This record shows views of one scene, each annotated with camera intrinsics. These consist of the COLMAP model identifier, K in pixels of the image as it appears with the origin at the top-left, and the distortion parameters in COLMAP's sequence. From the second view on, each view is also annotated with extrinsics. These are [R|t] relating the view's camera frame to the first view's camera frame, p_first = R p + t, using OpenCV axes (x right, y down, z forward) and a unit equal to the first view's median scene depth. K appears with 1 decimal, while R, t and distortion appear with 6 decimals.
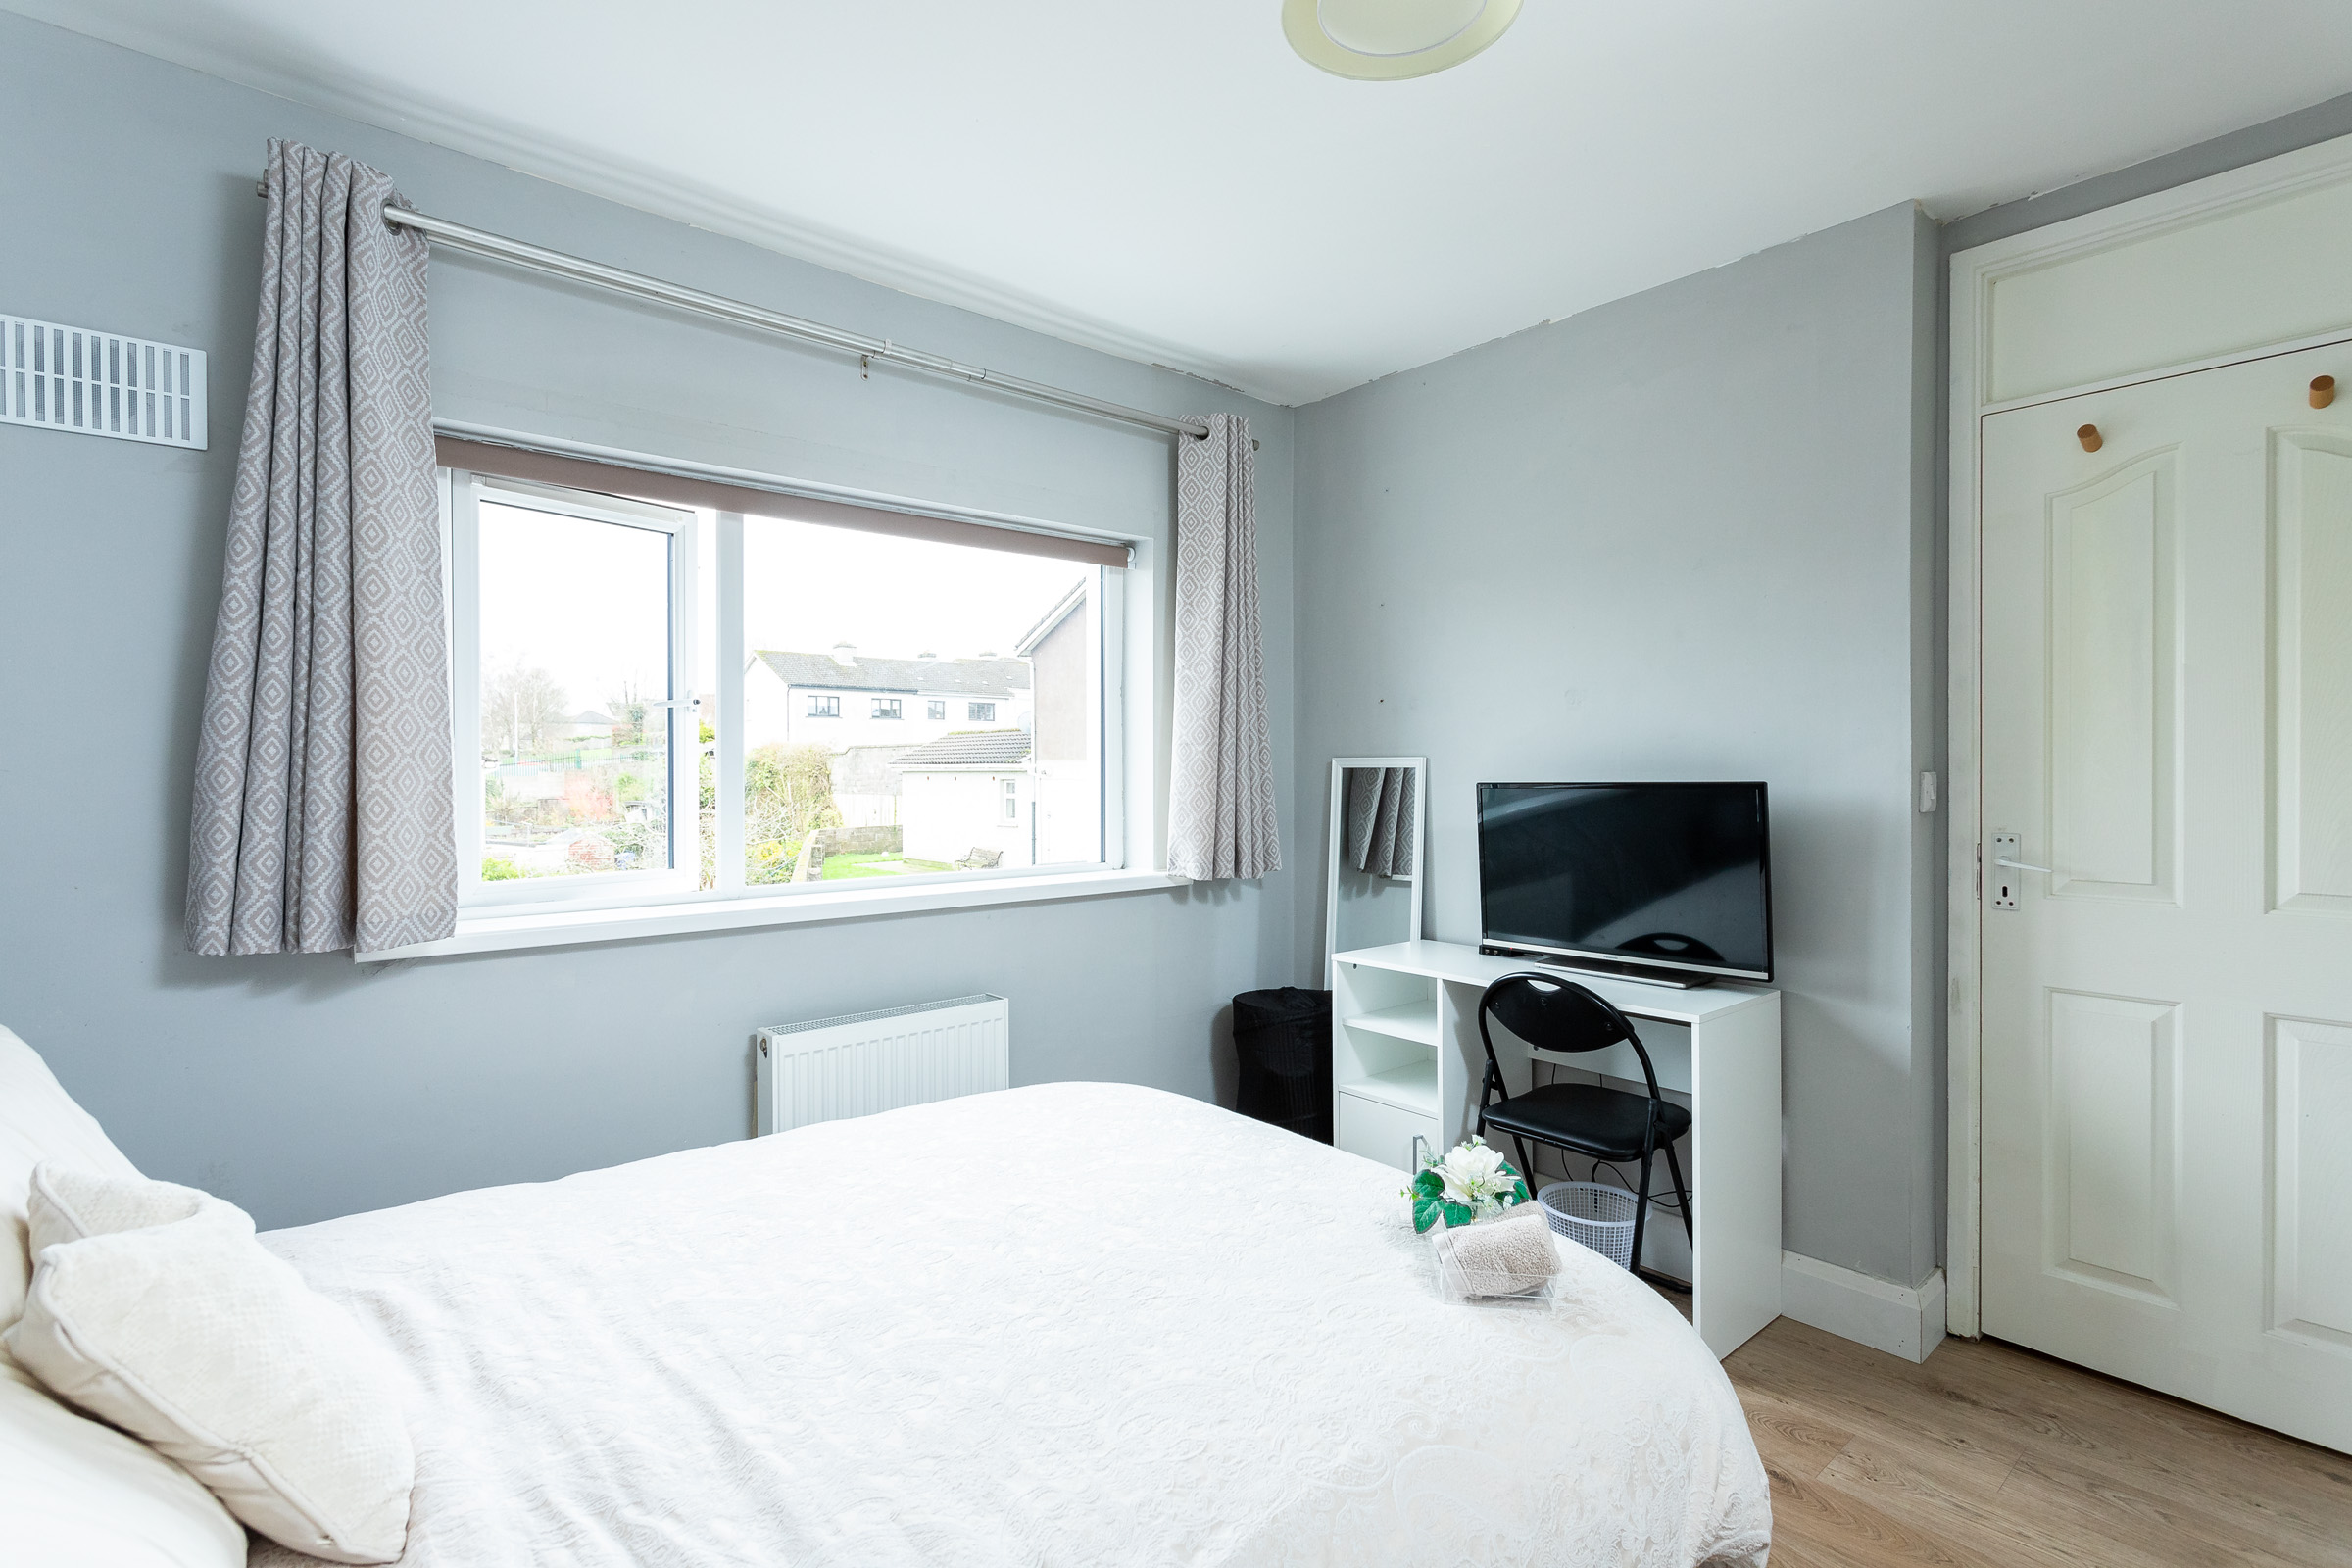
lens RADIAL K [[1122.1, 0, 1176.0], [0, 1122.1, 784.0], [0, 0, 1]] dist [0.000875, 0.000383]
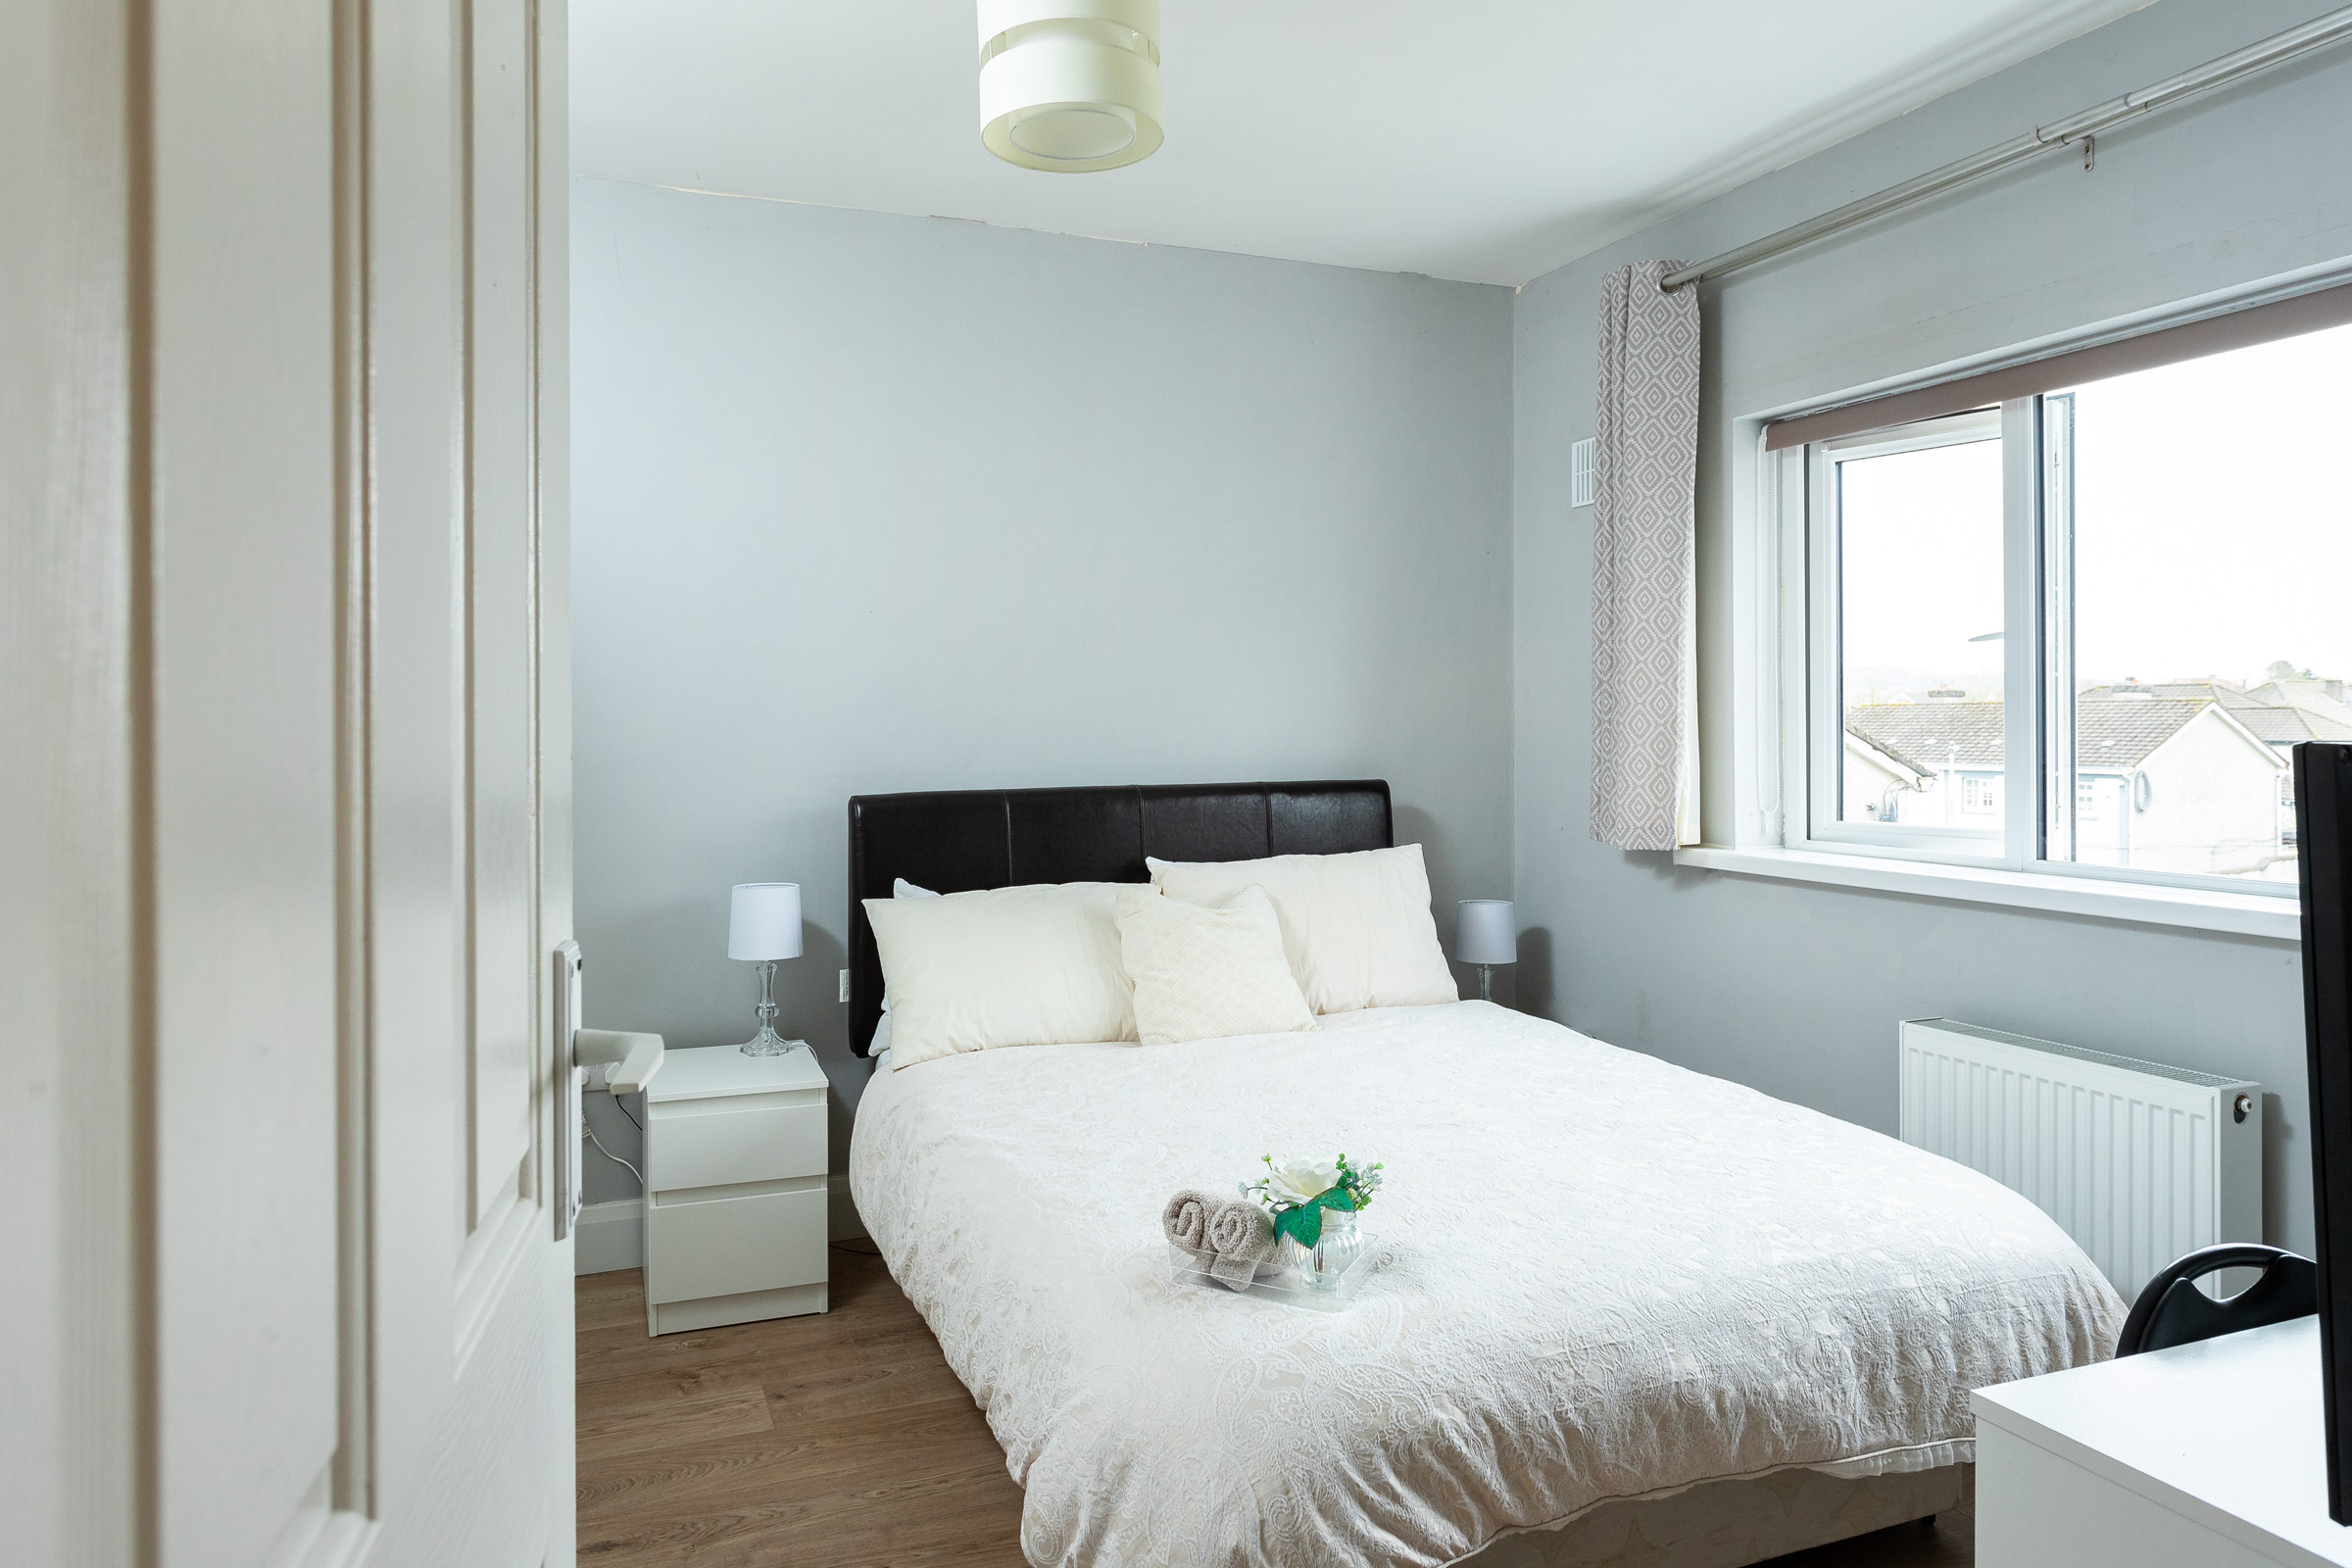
lens RADIAL K [[1499.5, 0, 1176.0], [0, 1499.5, 784.0], [0, 0, 1]] dist [-0.009994, 0.016900]
pose [[-0.308912, 0.037354, -0.950357, 0.519220], [-0.012079, 0.998994, 0.043192, -0.000574], [0.951014, 0.024822, -0.308150, 0.466940]]
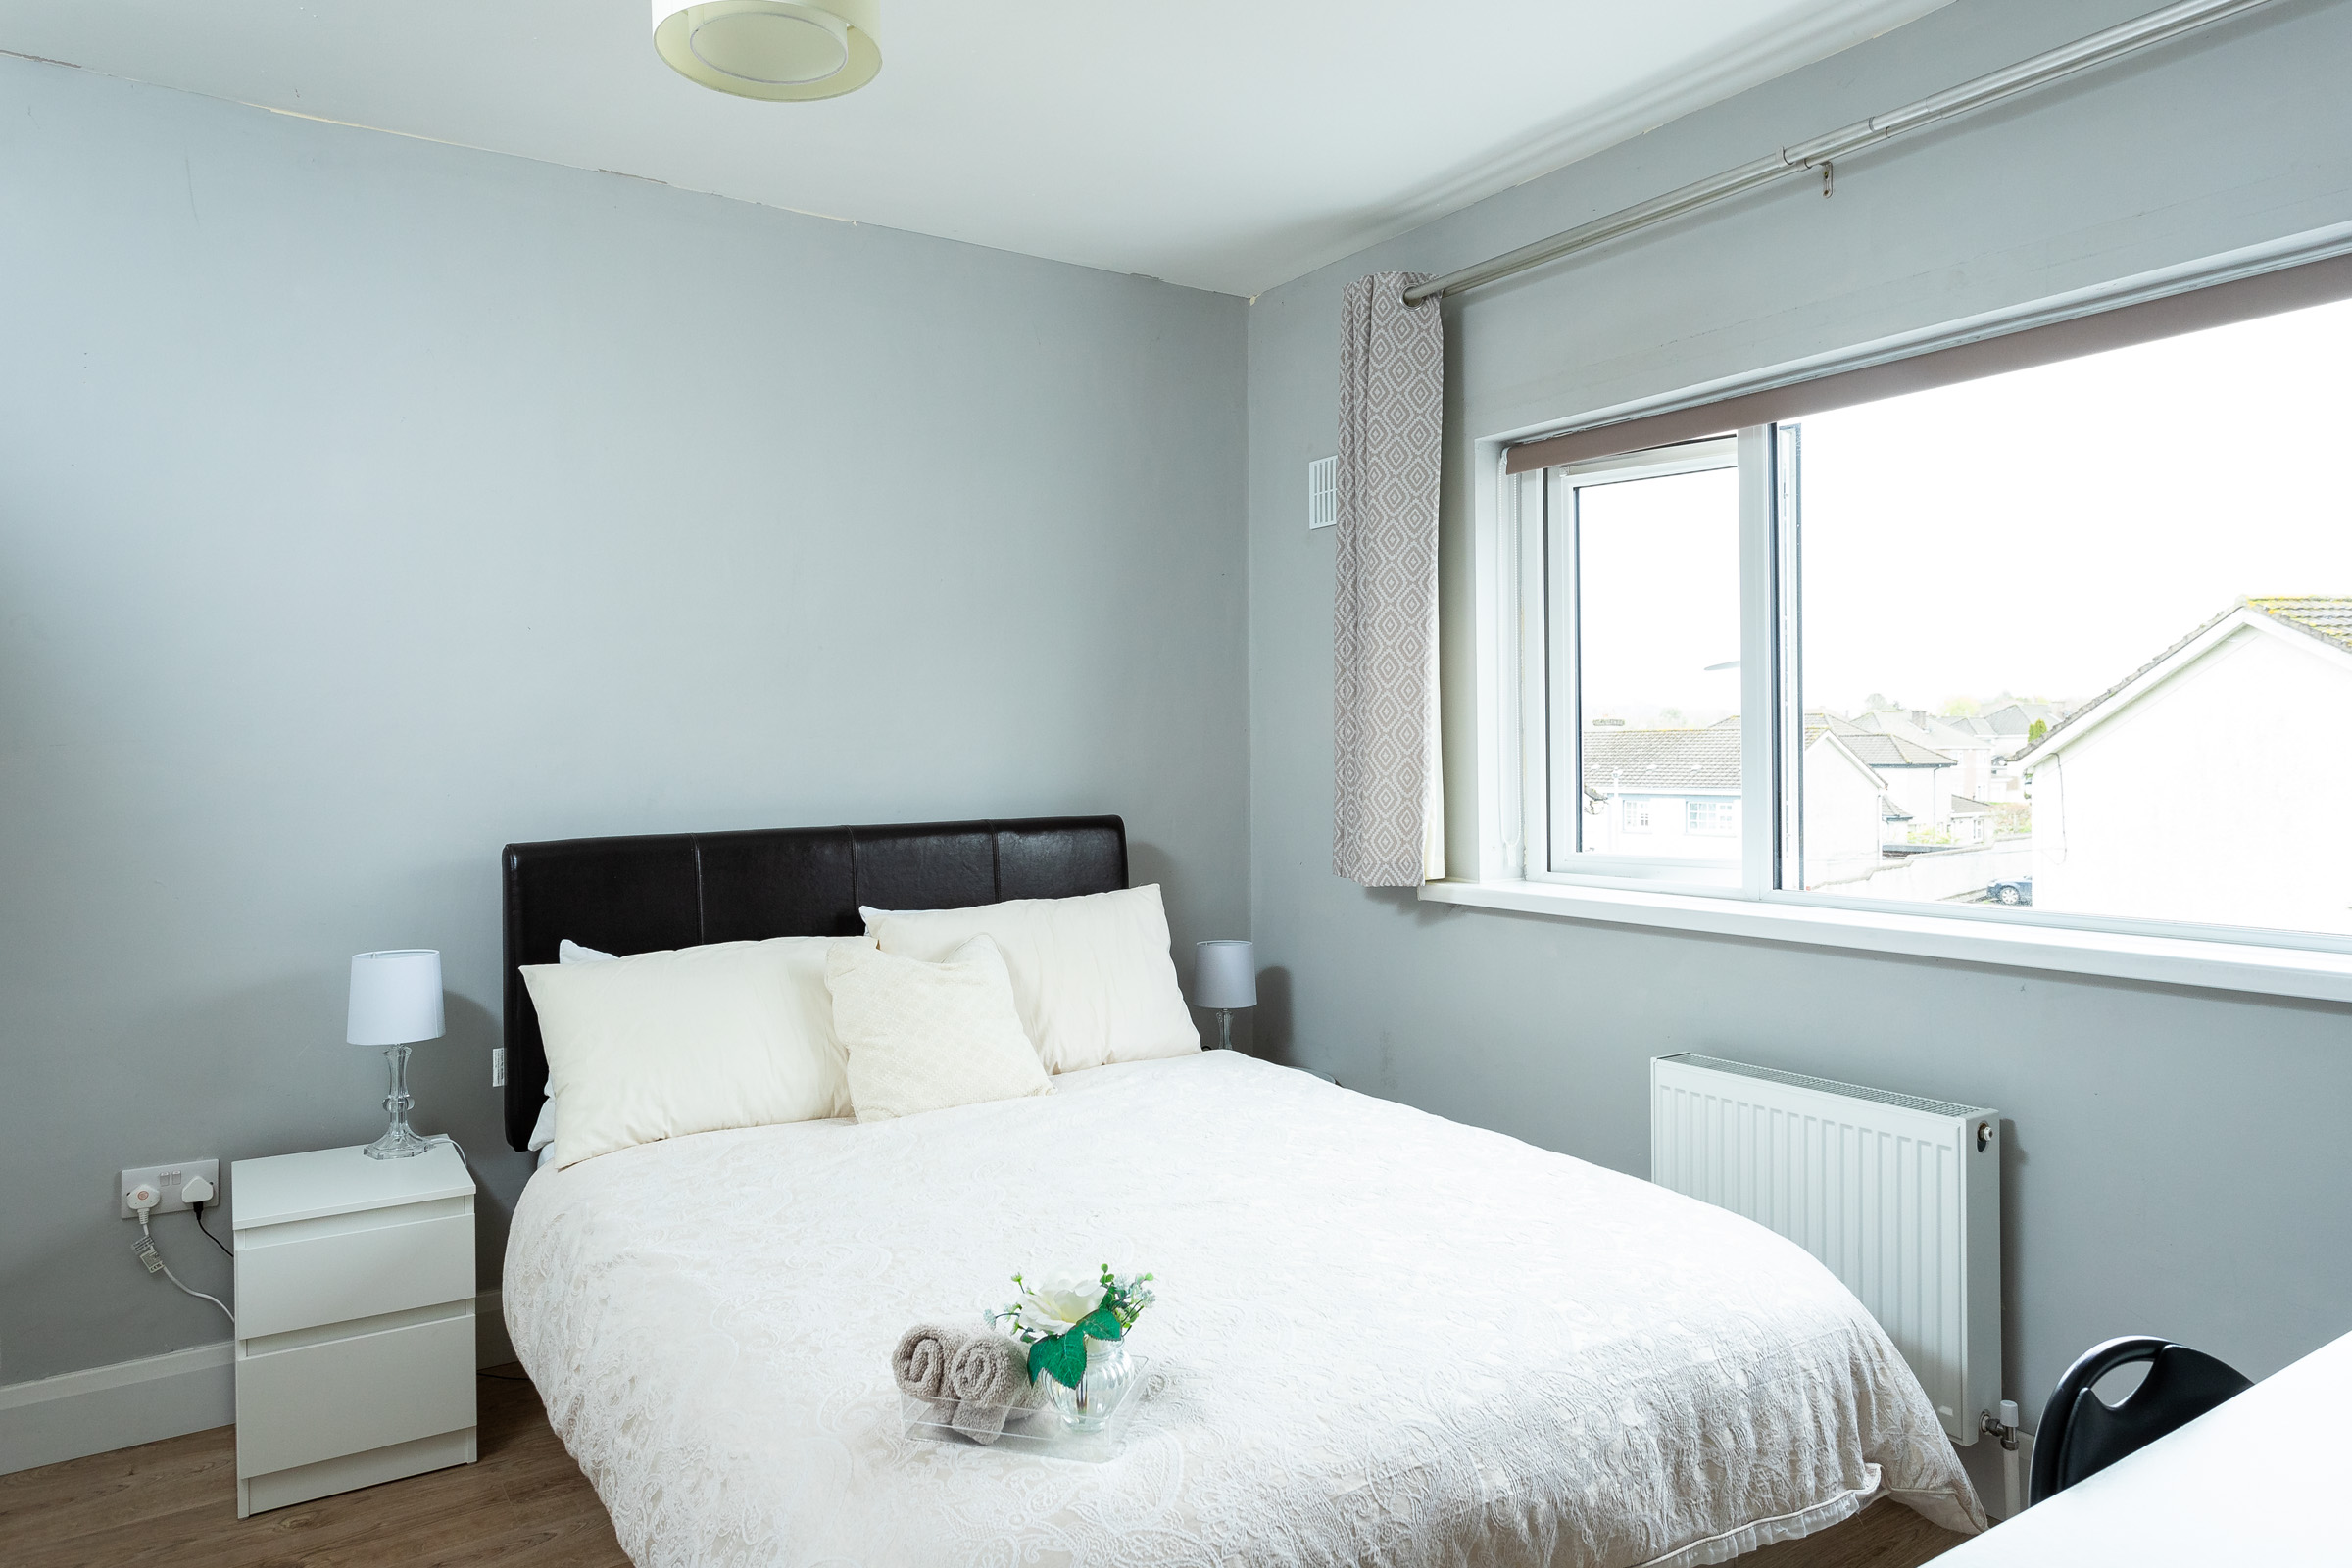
lens RADIAL K [[1499.5, 0, 1176.0], [0, 1499.5, 784.0], [0, 0, 1]] dist [-0.009994, 0.016900]
pose [[-0.120009, 0.020609, -0.992559, 0.455154], [-0.008016, 0.999732, 0.021727, -0.001878], [0.992740, 0.010564, -0.119812, 0.440855]]
